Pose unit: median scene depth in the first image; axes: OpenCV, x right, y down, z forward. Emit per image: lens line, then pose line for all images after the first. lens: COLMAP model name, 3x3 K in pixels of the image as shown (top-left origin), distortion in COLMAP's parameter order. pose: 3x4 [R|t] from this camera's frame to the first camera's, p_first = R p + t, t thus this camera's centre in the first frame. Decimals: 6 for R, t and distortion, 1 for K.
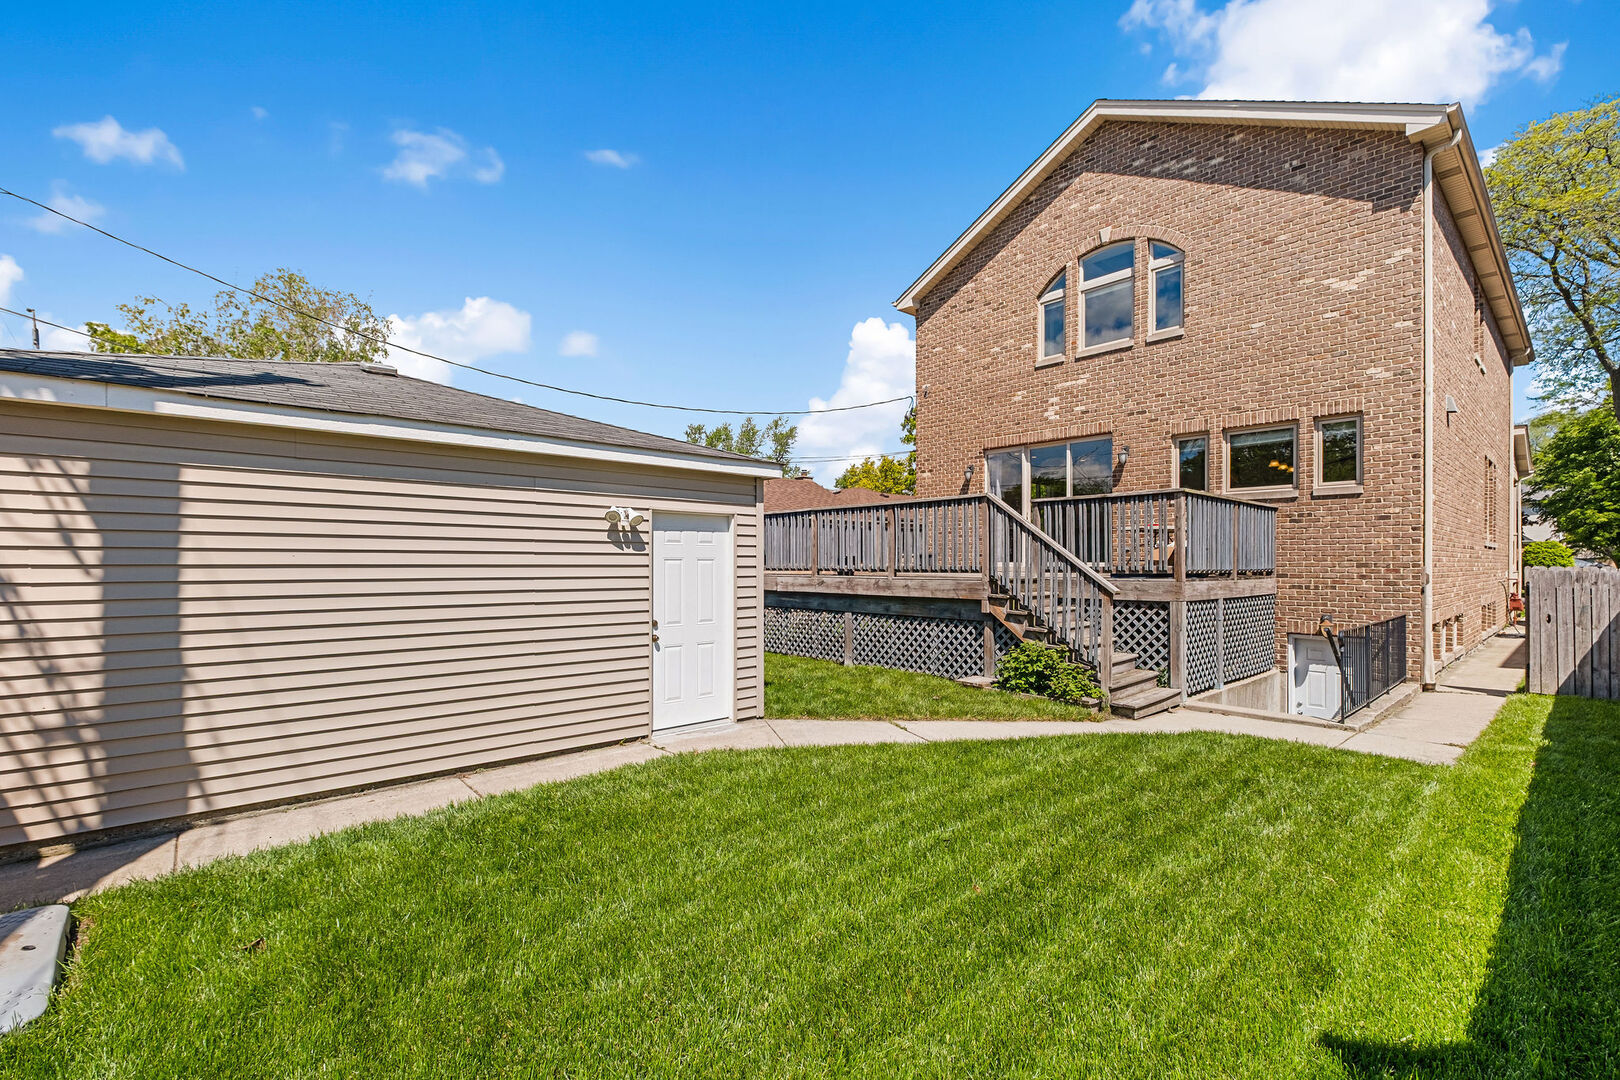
lens RADIAL K [[716.9, 0, 803.8], [0, 716.9, 548.5], [0, 0, 1]] dist [-0.001529, 0.000189]
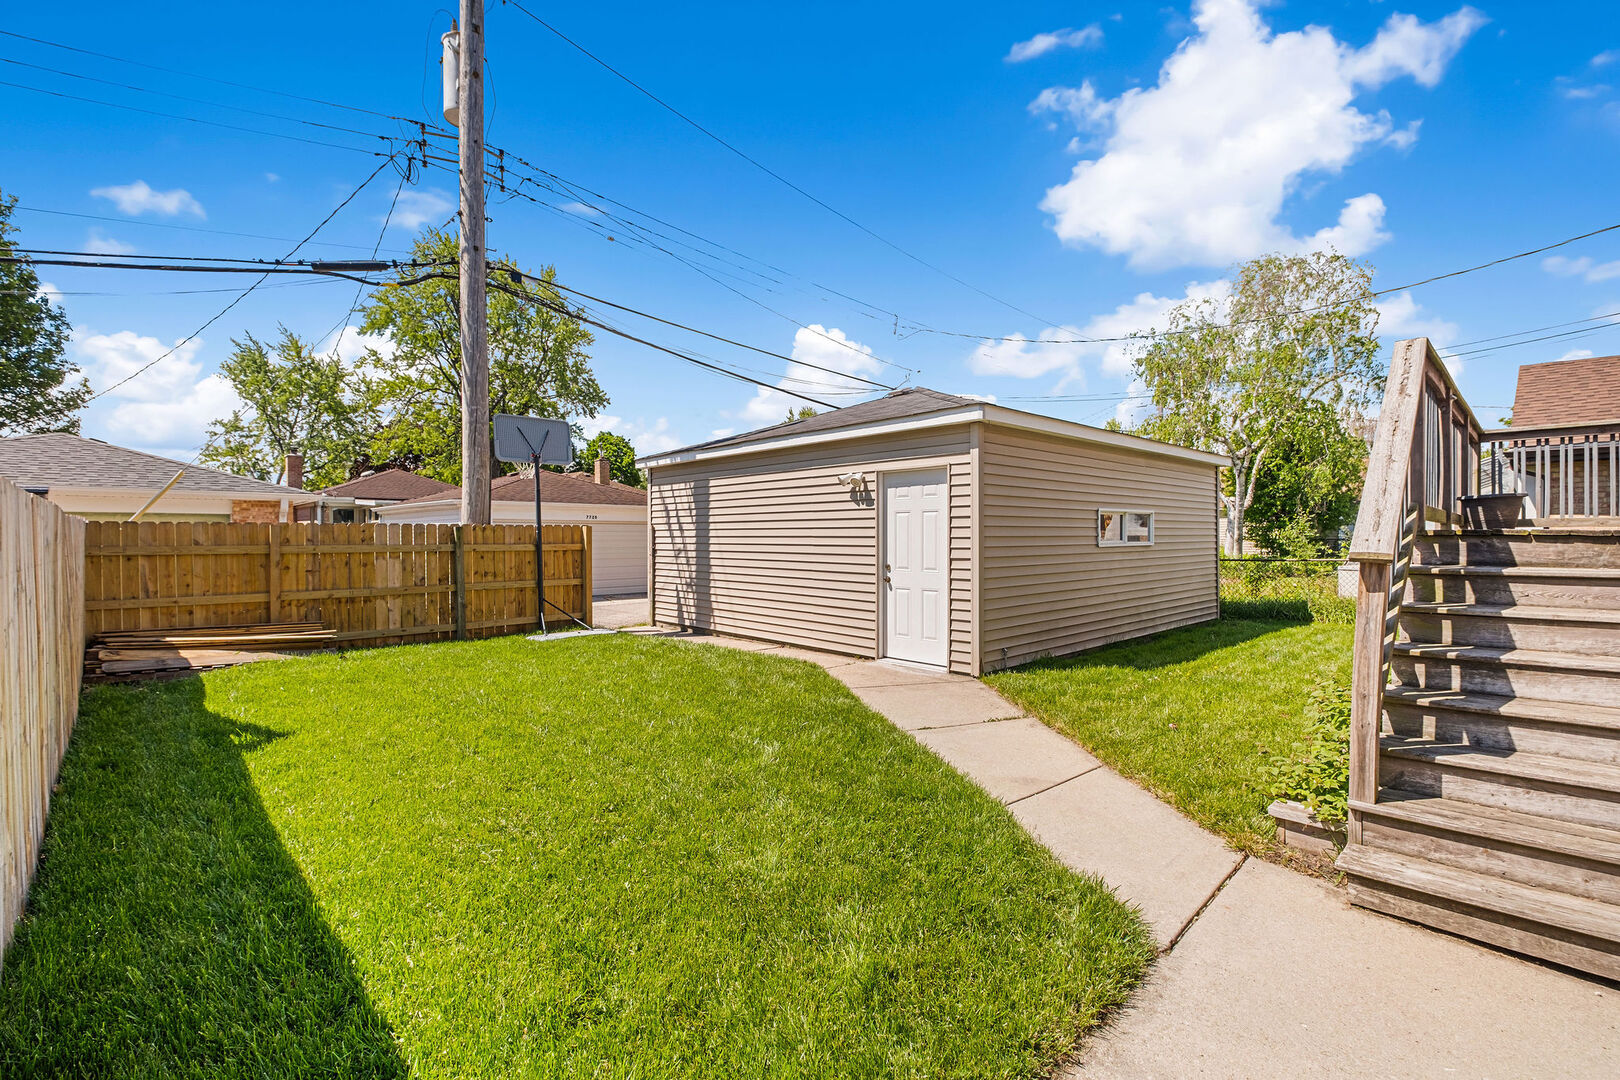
lens RADIAL K [[716.9, 0, 803.8], [0, 716.9, 548.5], [0, 0, 1]] dist [-0.001529, 0.000189]
pose [[0.008294, 0.009469, -0.999921, 1.450256], [0.014467, 0.999849, 0.009588, 0.090274], [0.999861, -0.014545, 0.008156, 1.268988]]
